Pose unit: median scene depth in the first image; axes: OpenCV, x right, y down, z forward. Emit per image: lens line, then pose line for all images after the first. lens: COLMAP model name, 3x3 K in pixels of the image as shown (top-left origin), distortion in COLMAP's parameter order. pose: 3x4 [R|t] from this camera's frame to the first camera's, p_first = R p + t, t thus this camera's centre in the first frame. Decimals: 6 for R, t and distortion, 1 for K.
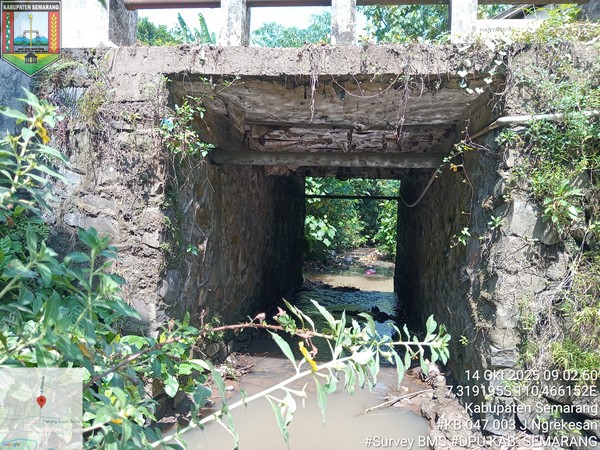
lens RADIAL K [[431.1, 0, 301.6], [0, 431.1, 227.1], [0, 0, 1]] dist [-0.007358, -0.009204]
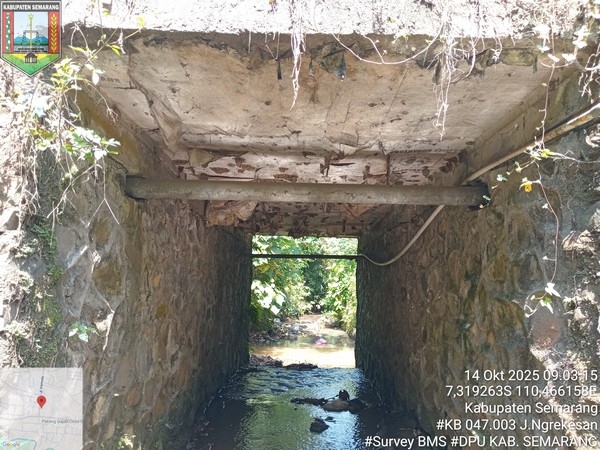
lens RADIAL K [[431.1, 0, 301.6], [0, 431.1, 227.1], [0, 0, 1]] dist [-0.007358, -0.009204]
pose [[0.990154, 0.002162, 0.139969, -0.027980], [0.019268, 0.988259, -0.151568, 0.004753], [-0.138653, 0.152773, 0.978486, 0.254522]]
